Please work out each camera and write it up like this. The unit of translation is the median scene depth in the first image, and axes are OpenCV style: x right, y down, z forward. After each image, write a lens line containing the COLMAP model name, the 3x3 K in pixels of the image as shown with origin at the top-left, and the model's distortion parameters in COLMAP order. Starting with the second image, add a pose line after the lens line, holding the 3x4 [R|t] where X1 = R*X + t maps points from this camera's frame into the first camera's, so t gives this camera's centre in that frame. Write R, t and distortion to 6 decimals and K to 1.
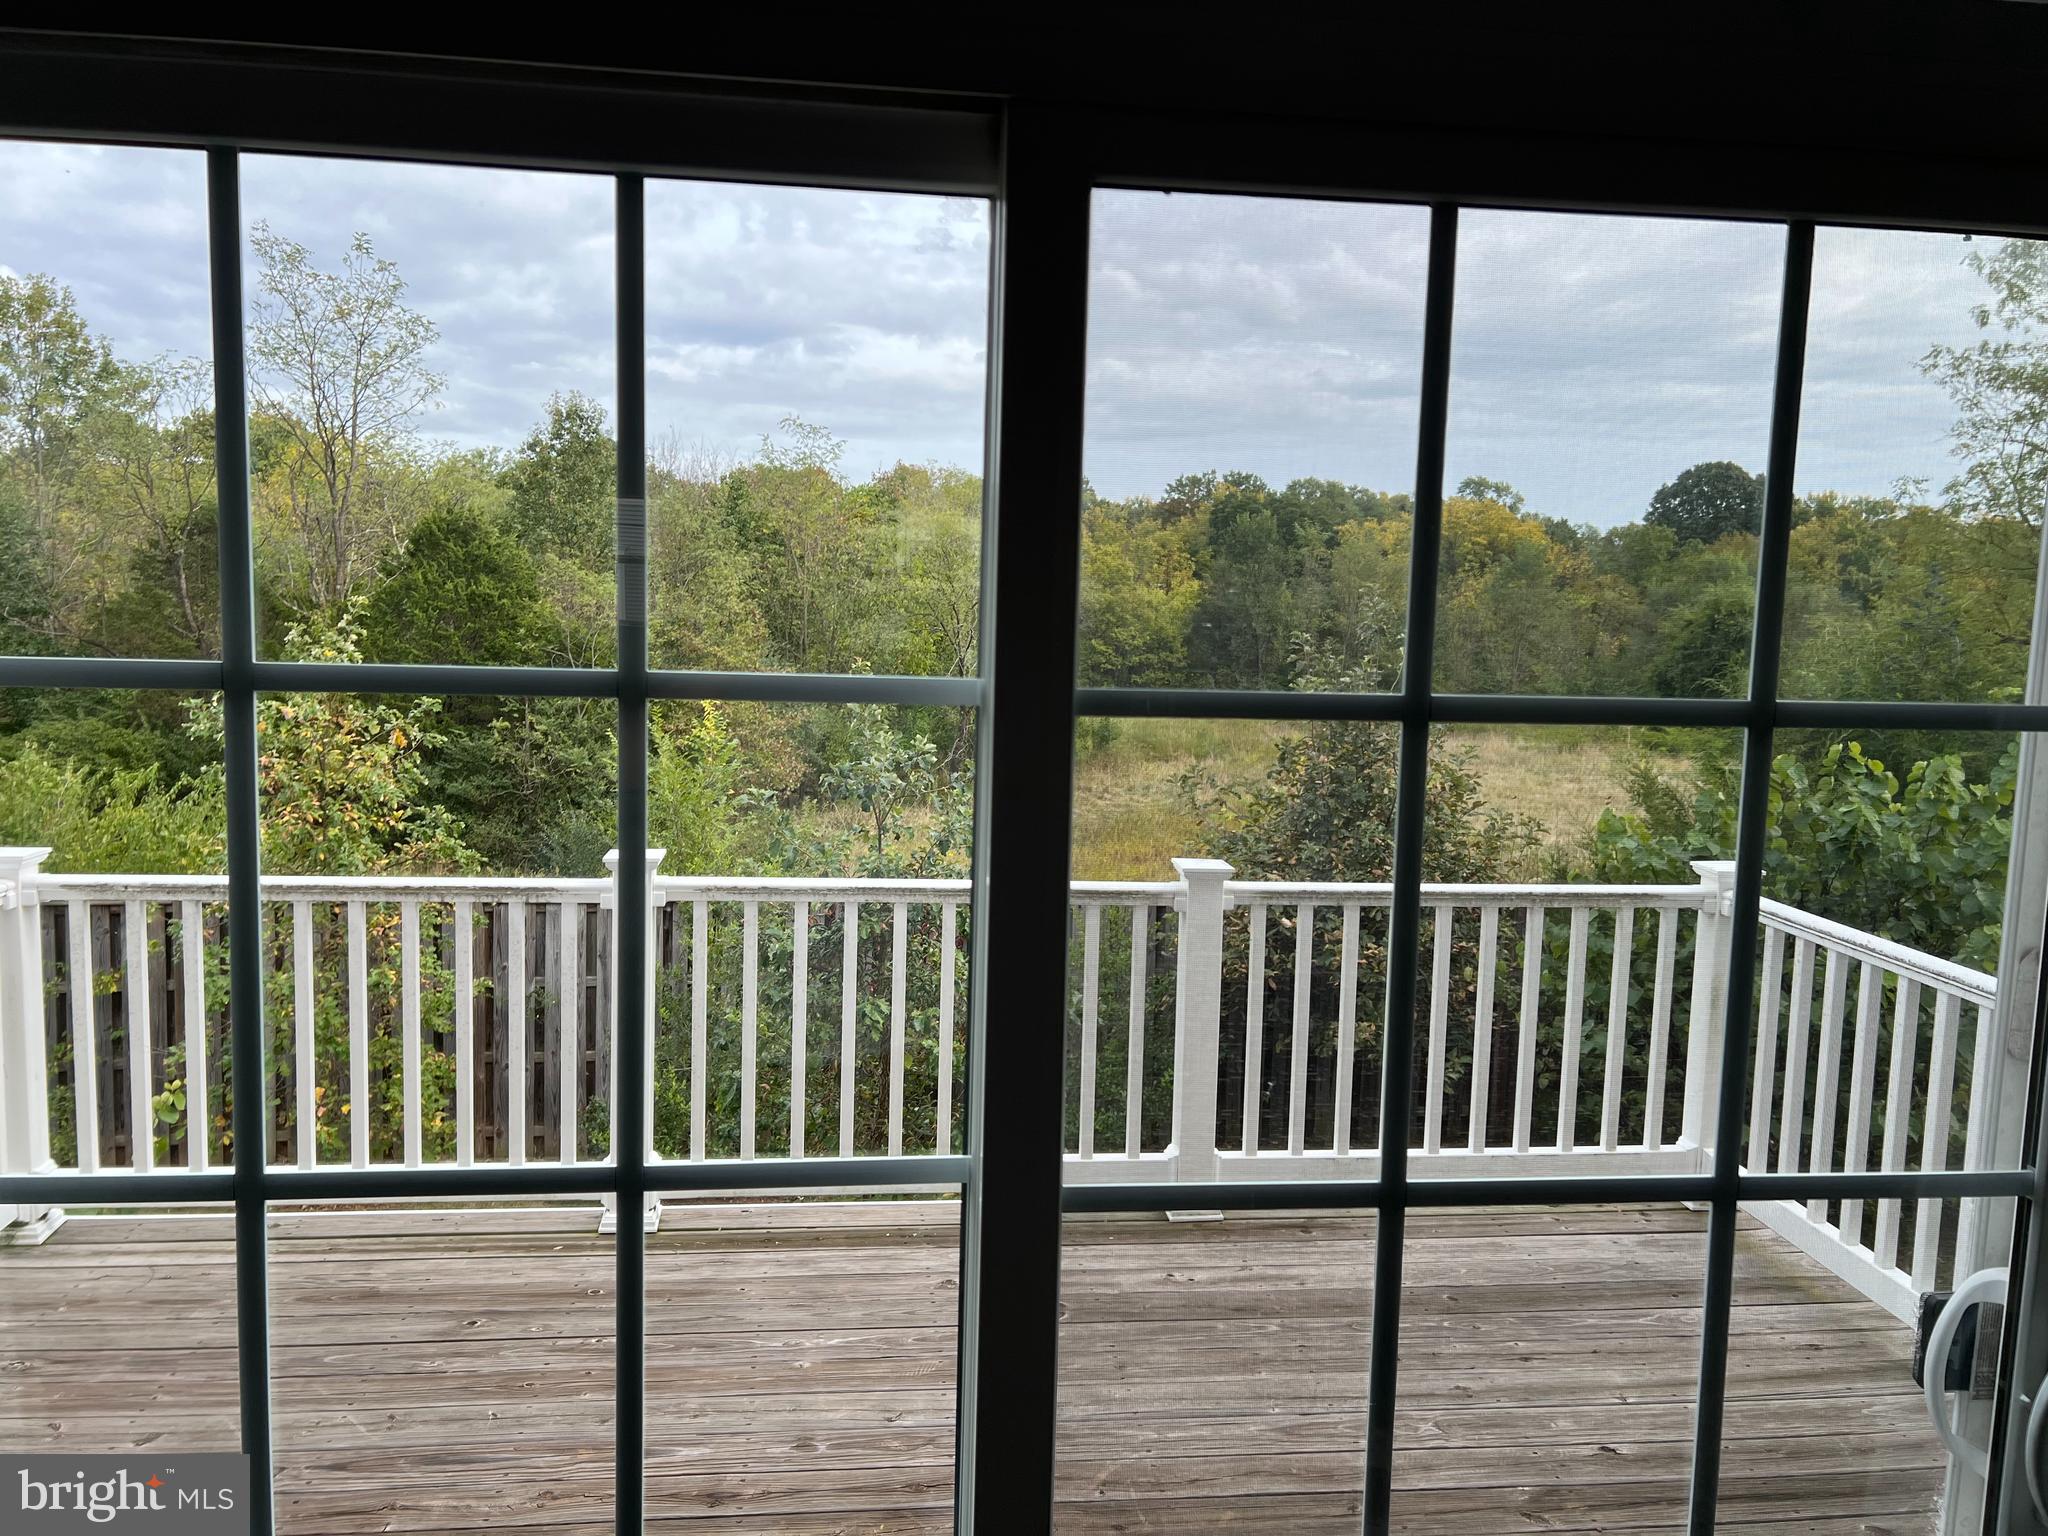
lens RADIAL K [[1572.1, 0, 1005.7], [0, 1572.1, 775.2], [0, 0, 1]] dist [0.012051, -0.003864]
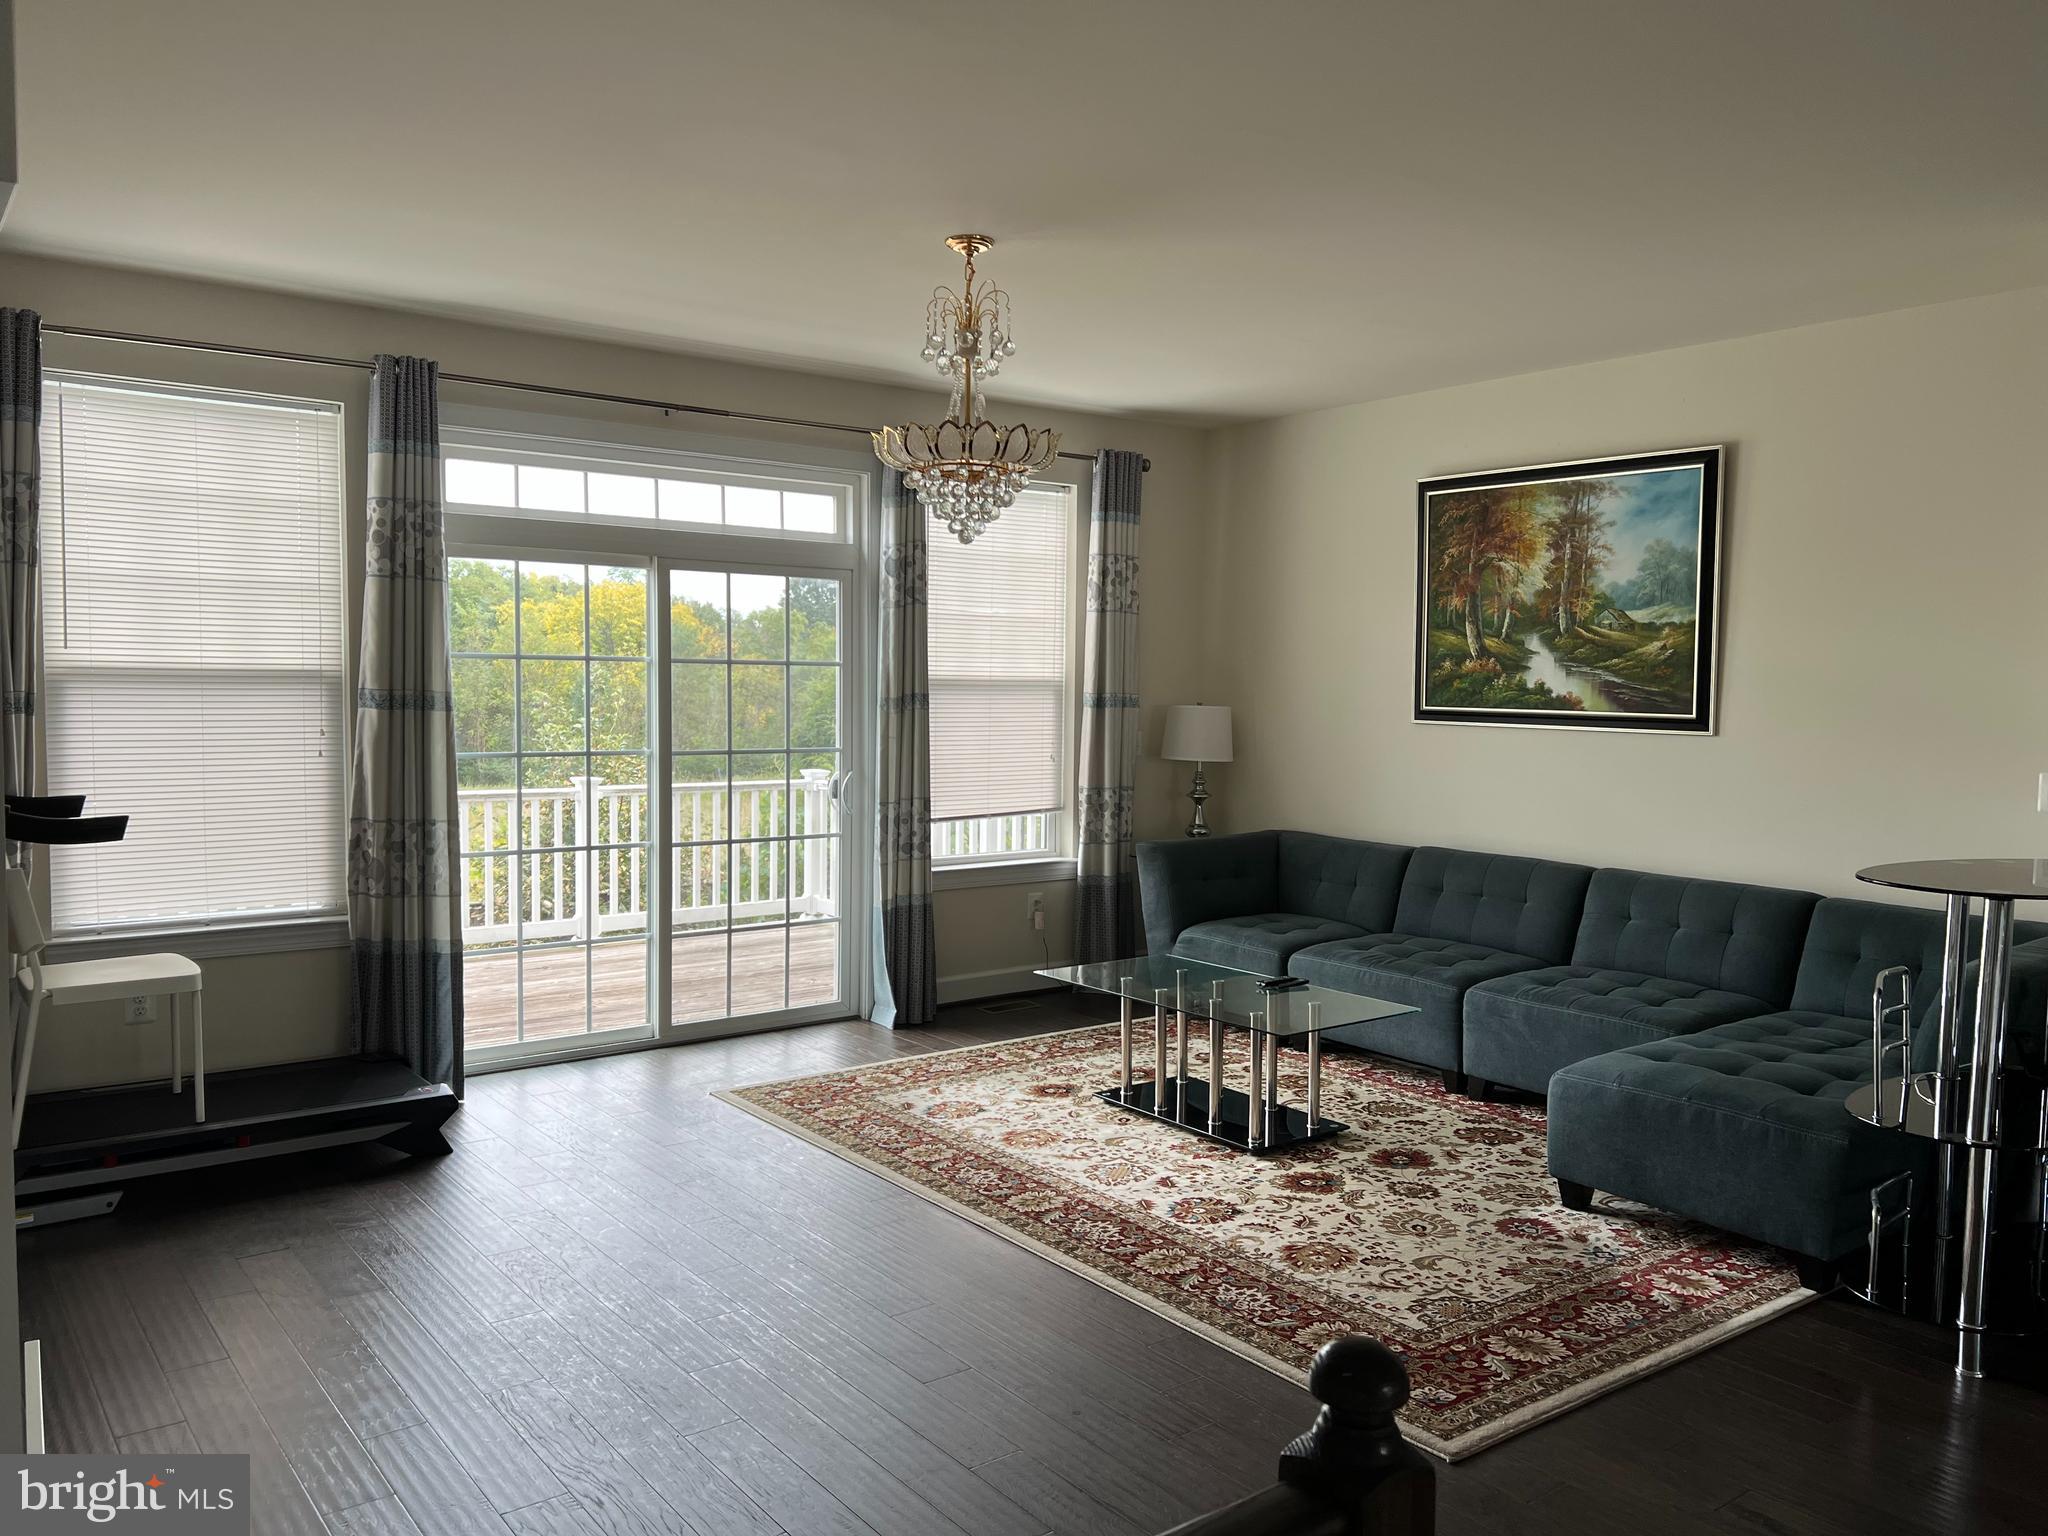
lens RADIAL K [[1572.1, 0, 1030.4], [0, 1572.1, 774.0], [0, 0, 1]] dist [0.012051, -0.003864]
pose [[0.858892, -0.042480, 0.510393, -0.567530], [0.068552, 0.997122, -0.032368, 0.202866], [-0.507549, 0.062789, 0.859332, -1.450306]]
